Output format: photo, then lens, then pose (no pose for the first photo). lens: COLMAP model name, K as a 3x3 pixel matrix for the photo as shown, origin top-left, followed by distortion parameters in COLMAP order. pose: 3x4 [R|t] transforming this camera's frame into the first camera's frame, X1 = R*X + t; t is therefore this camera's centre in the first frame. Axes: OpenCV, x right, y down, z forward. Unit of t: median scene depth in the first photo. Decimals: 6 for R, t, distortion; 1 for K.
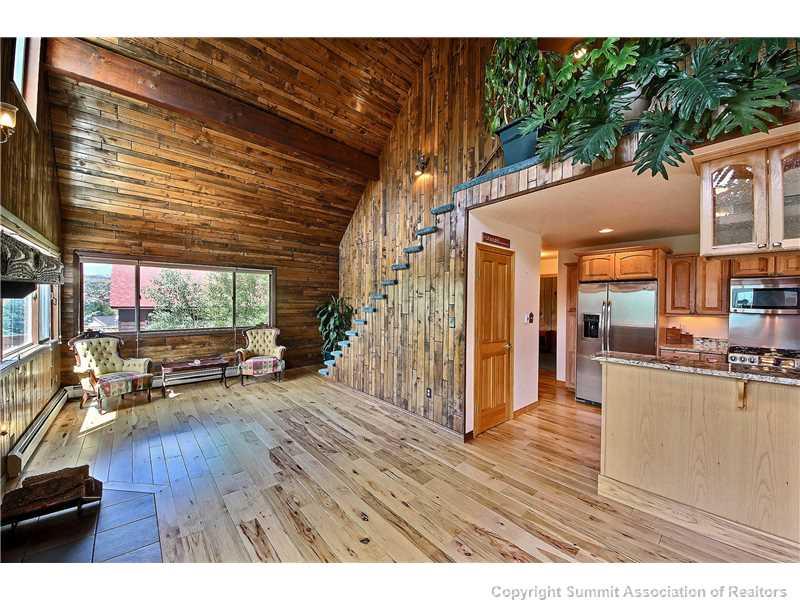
lens RADIAL K [[303.9, 0, 405.3], [0, 303.9, 304.3], [0, 0, 1]] dist [0.020552, -0.016394]
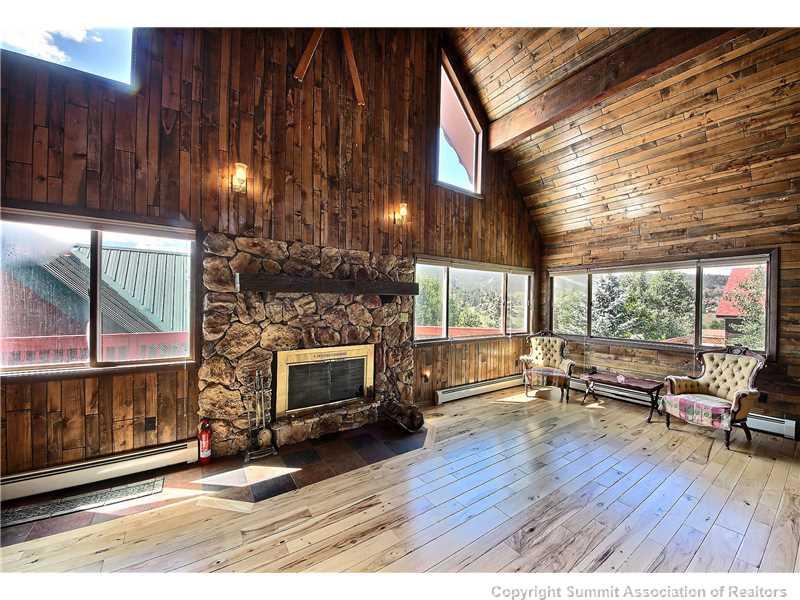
lens RADIAL K [[303.9, 0, 405.3], [0, 303.9, 304.3], [0, 0, 1]] dist [0.020552, -0.016394]
pose [[-0.115370, -0.006635, -0.993300, 0.270160], [-0.021425, 0.999762, -0.004190, -0.002372], [0.993091, 0.020798, -0.115485, 0.544947]]
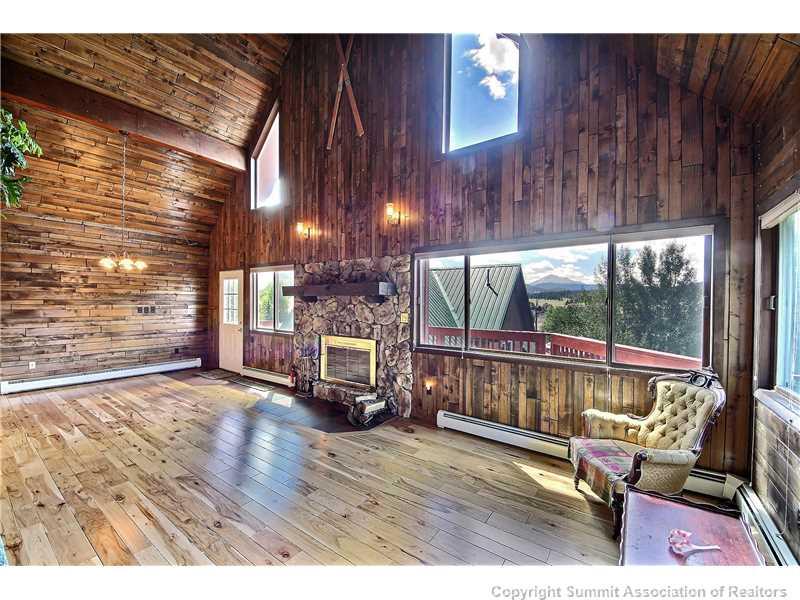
lens RADIAL K [[303.9, 0, 405.3], [0, 303.9, 304.3], [0, 0, 1]] dist [0.020552, -0.016394]
pose [[-0.965904, -0.018726, -0.258222, -0.391431], [-0.021541, 0.999735, 0.008076, -0.012605], [0.258003, 0.013363, -0.966052, 1.264111]]
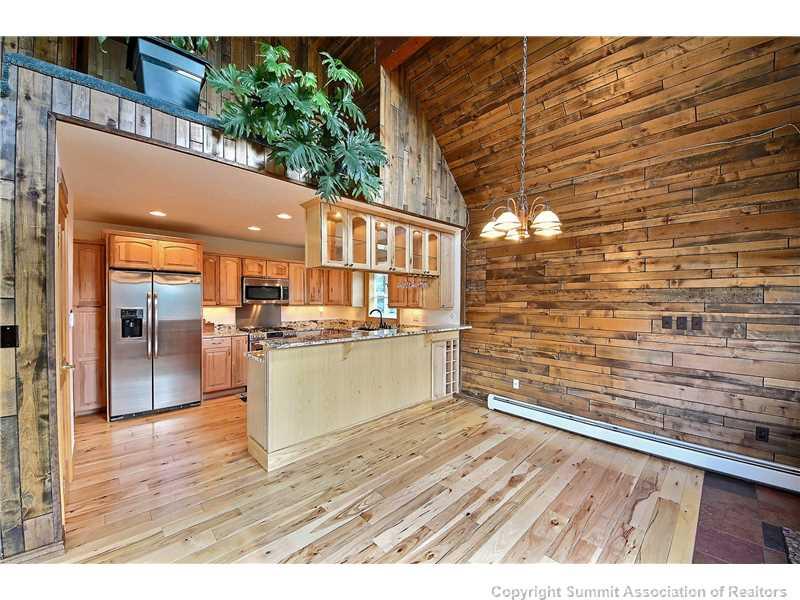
lens RADIAL K [[303.9, 0, 405.3], [0, 303.9, 304.3], [0, 0, 1]] dist [0.020552, -0.016394]
pose [[-0.041753, -0.023733, 0.998846, -0.240791], [-0.004865, 0.999711, 0.023551, -0.002626], [-0.999116, -0.003876, -0.041856, 0.290223]]
